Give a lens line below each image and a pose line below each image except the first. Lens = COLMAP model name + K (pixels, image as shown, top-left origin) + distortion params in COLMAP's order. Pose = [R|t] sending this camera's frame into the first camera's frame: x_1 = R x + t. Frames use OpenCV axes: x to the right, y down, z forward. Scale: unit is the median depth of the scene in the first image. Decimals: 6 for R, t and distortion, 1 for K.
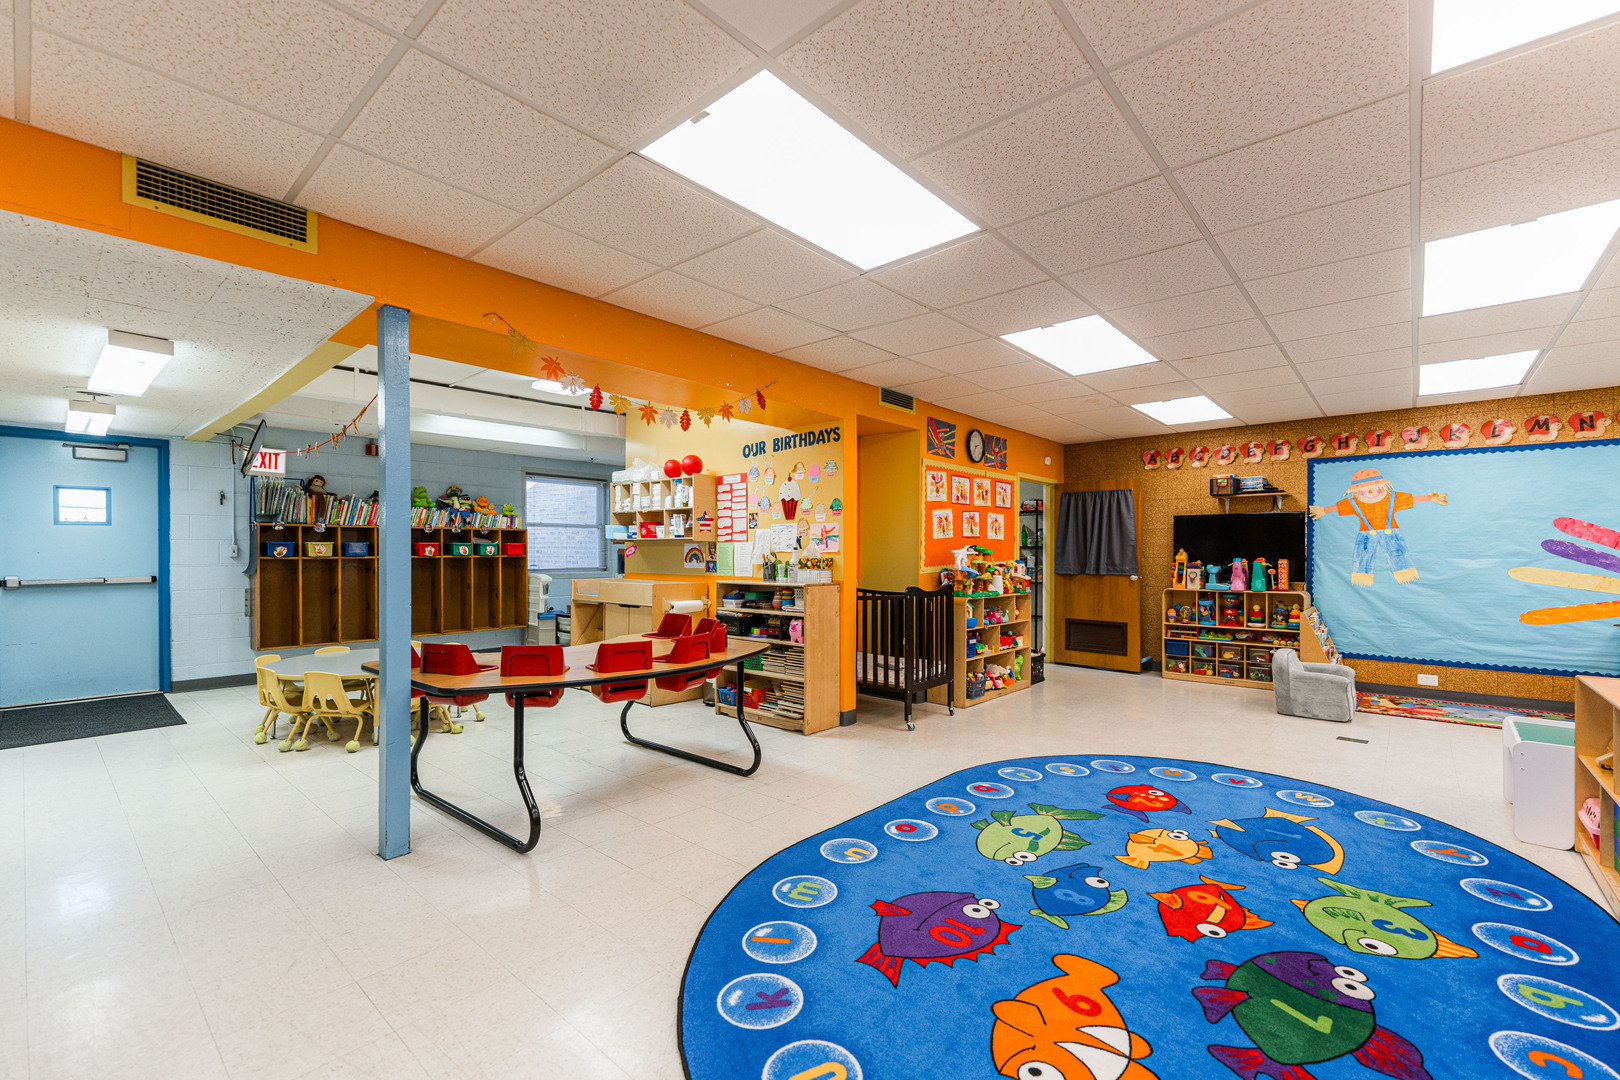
lens RADIAL K [[671.8, 0, 826.6], [0, 671.8, 552.2], [0, 0, 1]] dist [0.002608, -0.000529]
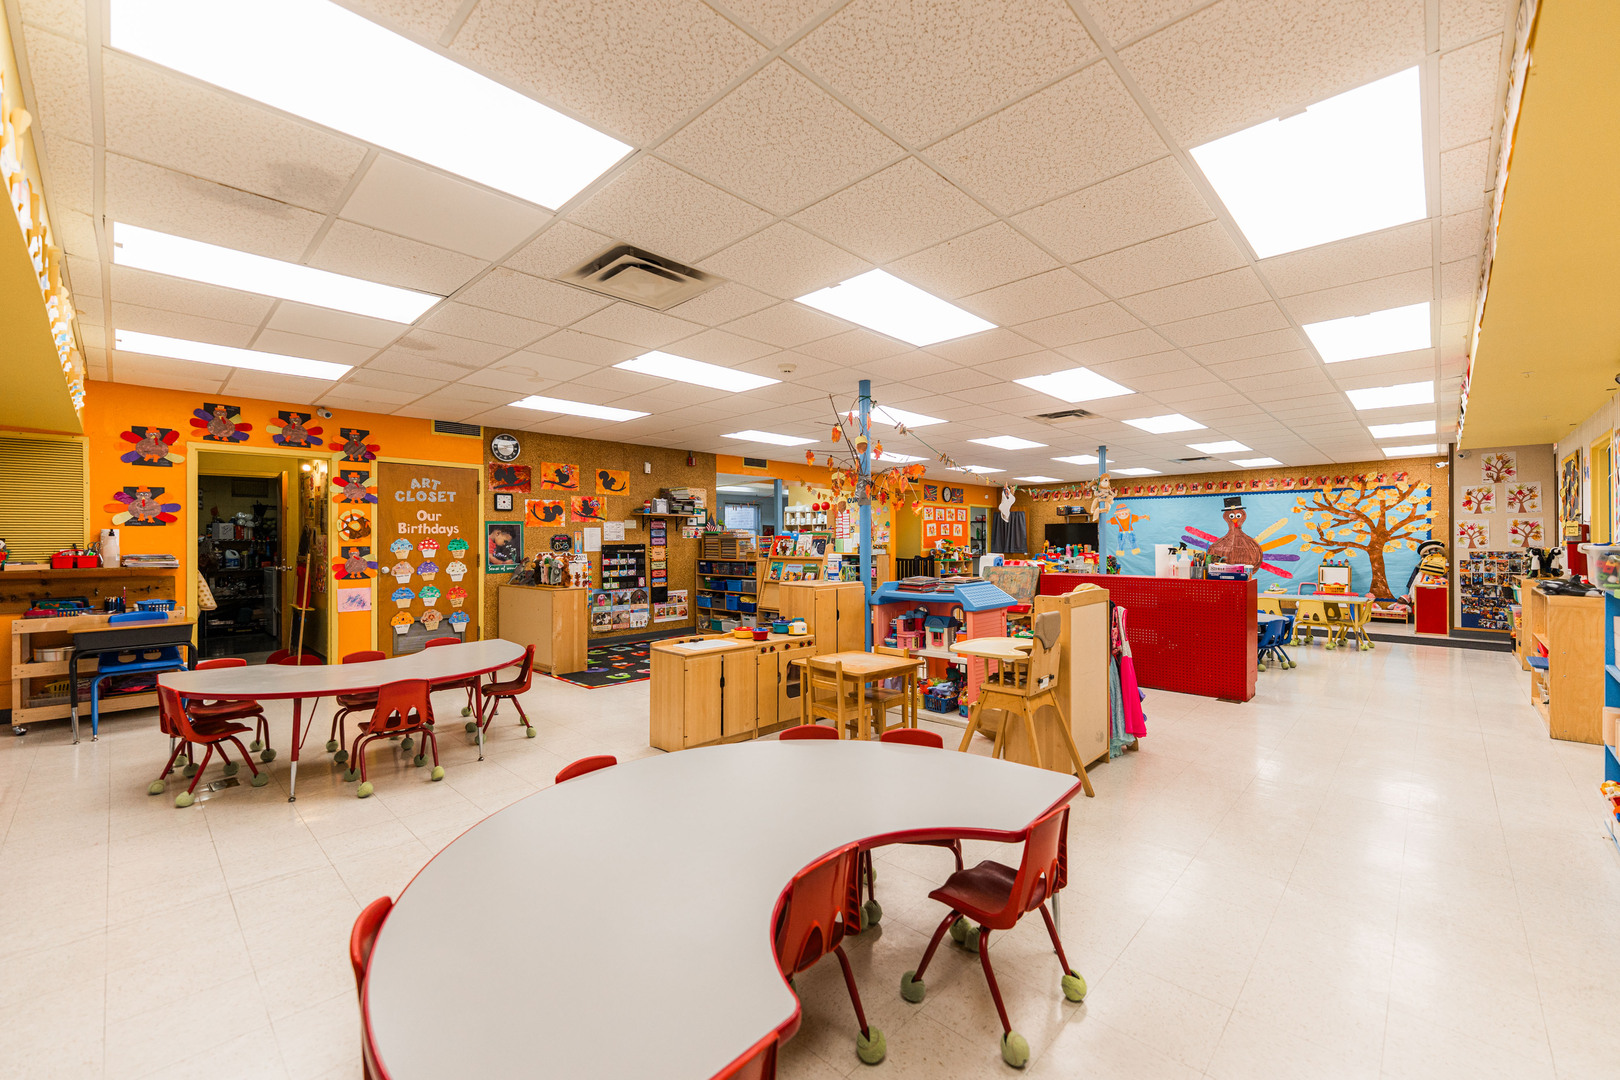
lens RADIAL K [[671.8, 0, 805.9], [0, 671.8, 537.9], [0, 0, 1]] dist [0.002608, -0.000529]
pose [[0.998562, -0.005626, -0.053322, -0.133076], [0.005187, 0.999952, -0.008353, 0.002941], [0.053367, 0.008064, 0.998542, -1.305892]]
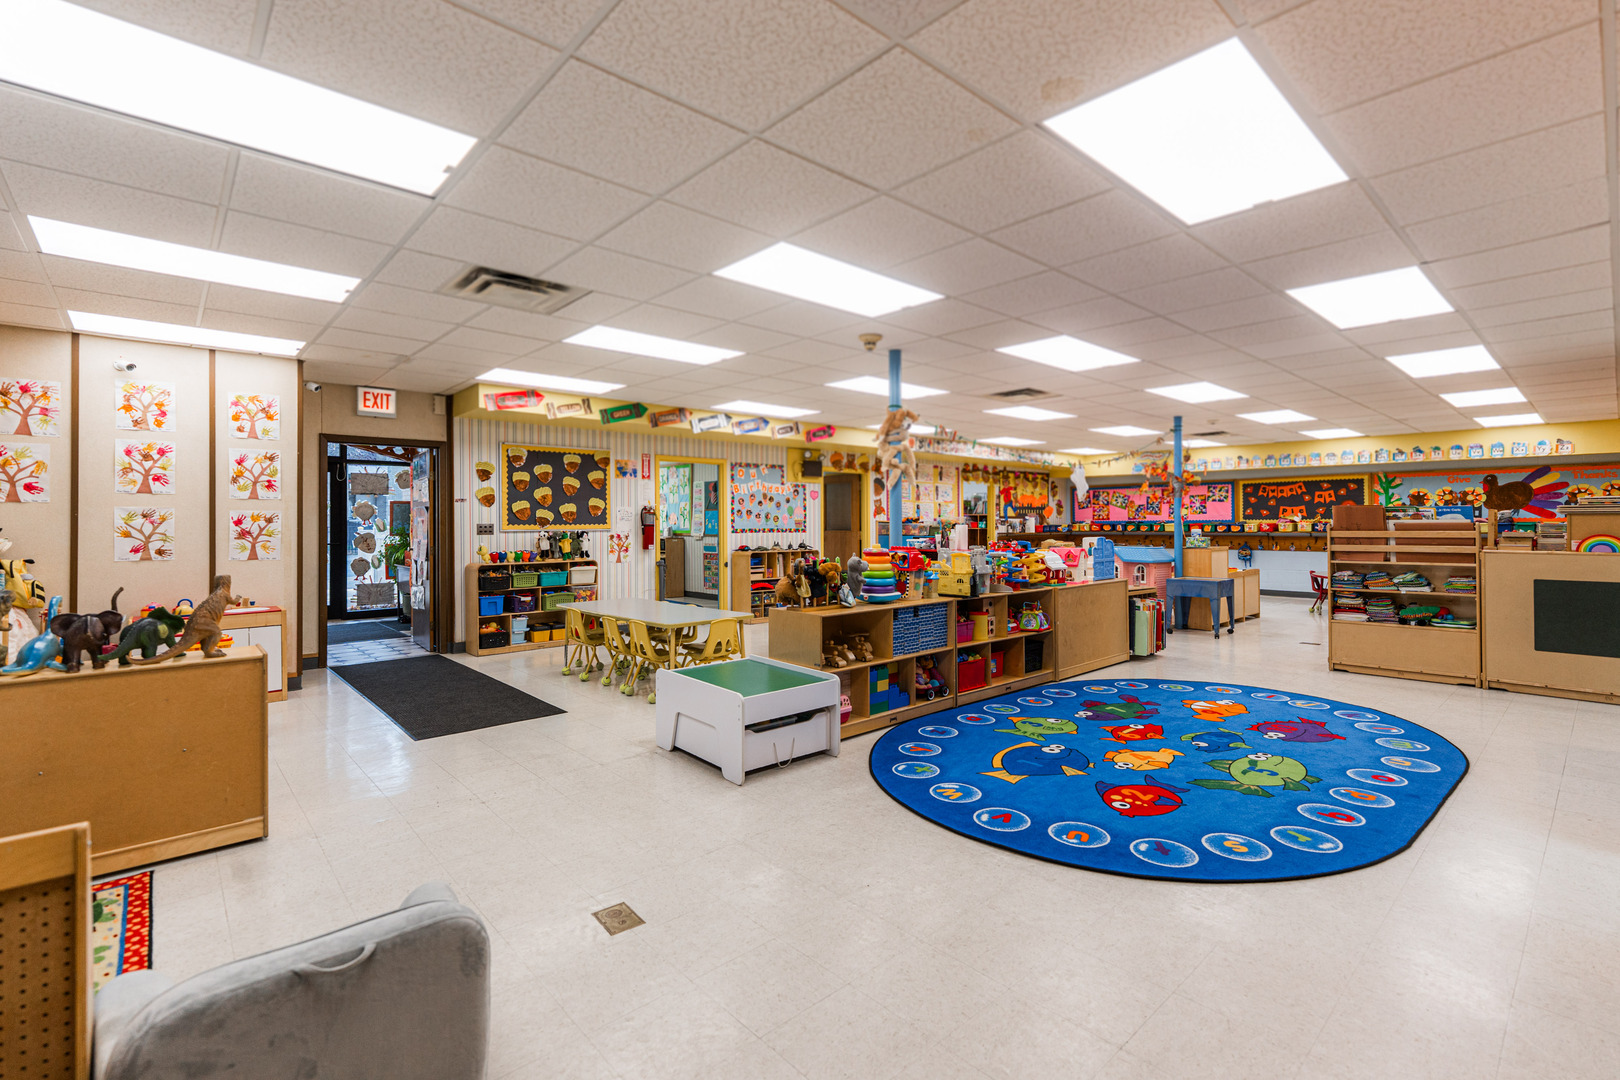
lens RADIAL K [[717.3, 0, 826.2], [0, 717.3, 522.7], [0, 0, 1]] dist [0.005687, -0.000125]
pose [[-0.992519, 0.000327, 0.122091, 0.433854], [0.000773, 0.999993, 0.003612, -0.003457], [-0.122089, 0.003679, -0.992512, 1.129683]]
